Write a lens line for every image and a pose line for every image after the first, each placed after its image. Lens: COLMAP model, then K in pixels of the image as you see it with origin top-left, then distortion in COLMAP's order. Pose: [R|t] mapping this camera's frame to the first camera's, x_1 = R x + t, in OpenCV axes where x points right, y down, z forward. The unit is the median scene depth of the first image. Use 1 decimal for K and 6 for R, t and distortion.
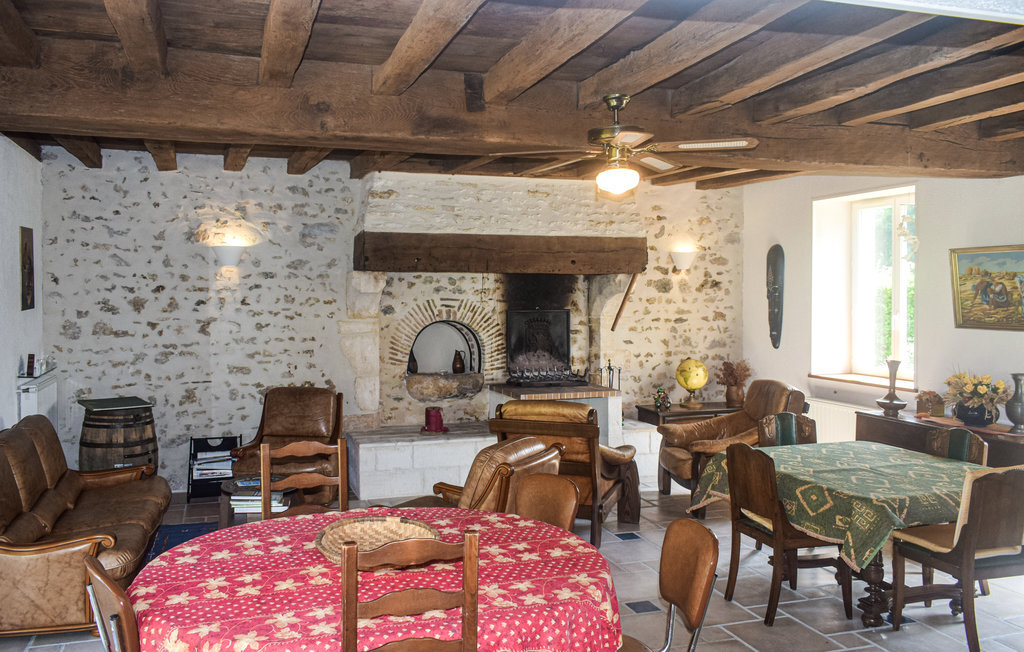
lens RADIAL K [[770.8, 0, 413.5], [0, 770.8, 301.2], [0, 0, 1]] dist [-0.026287, 0.017581]
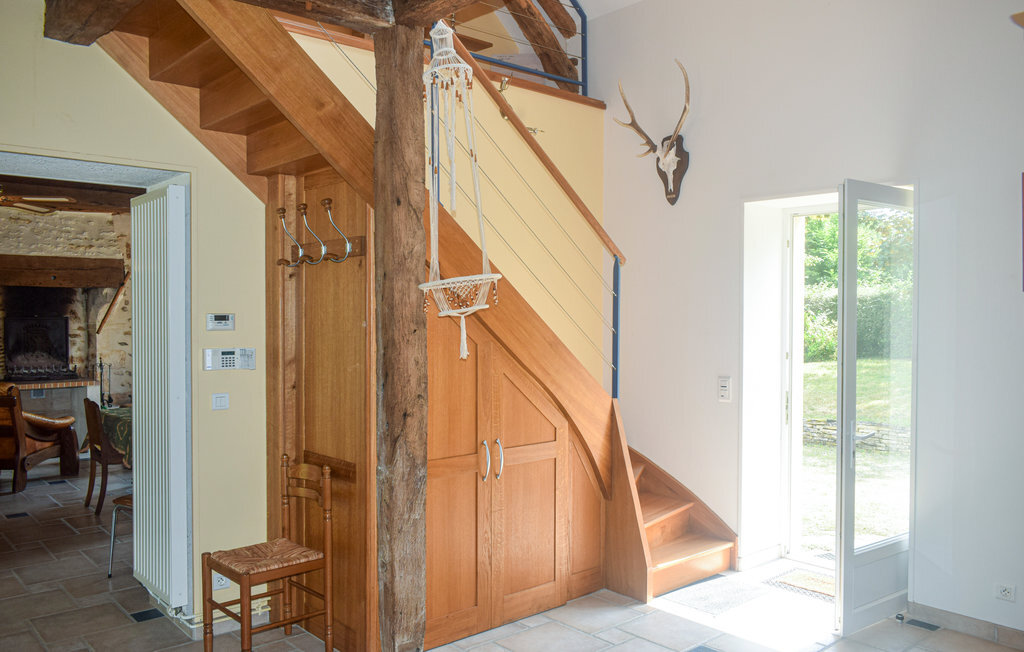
lens RADIAL K [[770.8, 0, 493.8], [0, 770.8, 328.8], [0, 0, 1]] dist [-0.026287, 0.017581]
pose [[0.881560, -0.006329, 0.472030, 0.251054], [0.002784, 0.999962, 0.008209, 0.023523], [-0.472064, -0.005922, 0.881544, -0.417184]]
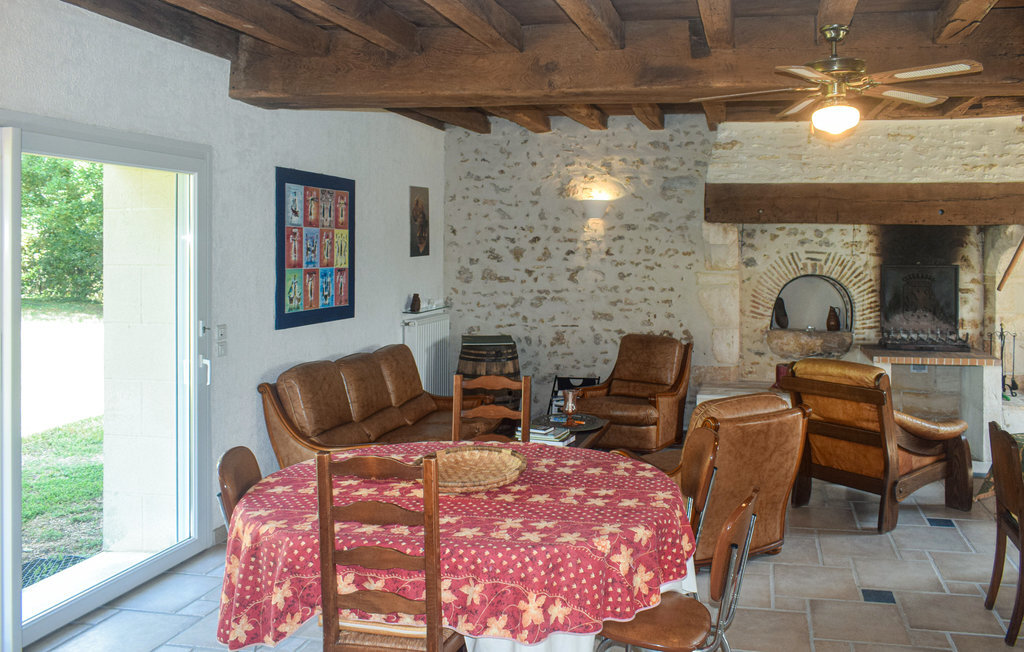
lens RADIAL K [[770.8, 0, 624.7], [0, 770.8, 248.2], [0, 0, 1]] dist [-0.026287, 0.017581]
pose [[0.913789, 0.008519, -0.406100, 0.235508], [-0.013164, 0.999876, -0.008647, 0.004155], [0.405975, 0.013247, 0.913788, 0.038931]]
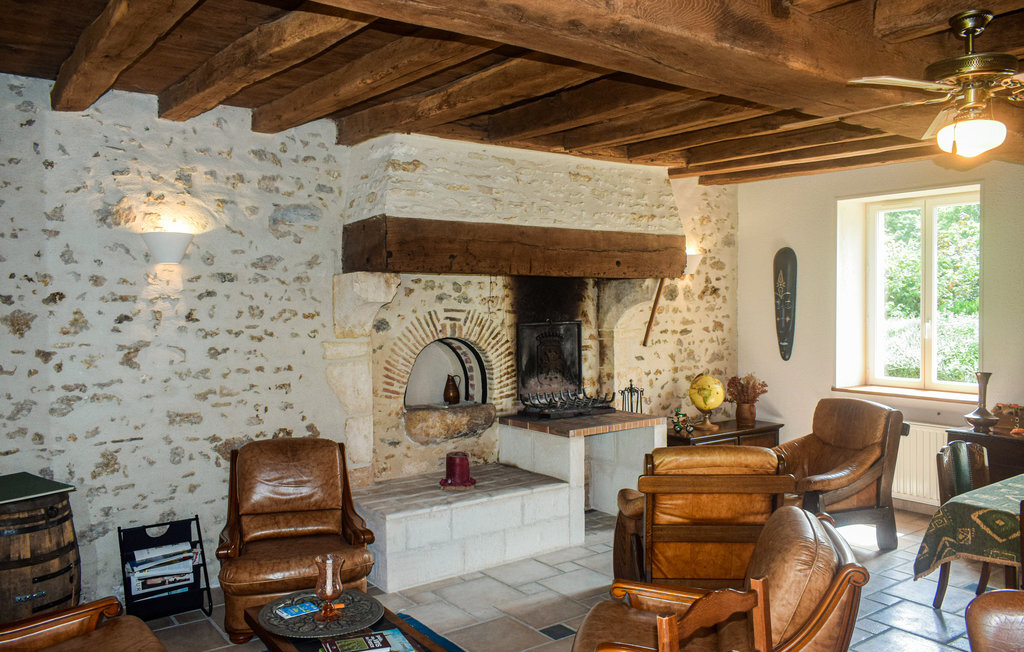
lens RADIAL K [[770.8, 0, 452.8], [0, 770.8, 318.1], [0, 0, 1]] dist [-0.026287, 0.017581]
pose [[0.940232, -0.012190, 0.340315, -0.236712], [0.008953, 0.999899, 0.011082, -0.003410], [-0.340416, -0.007373, 0.940246, 0.294333]]
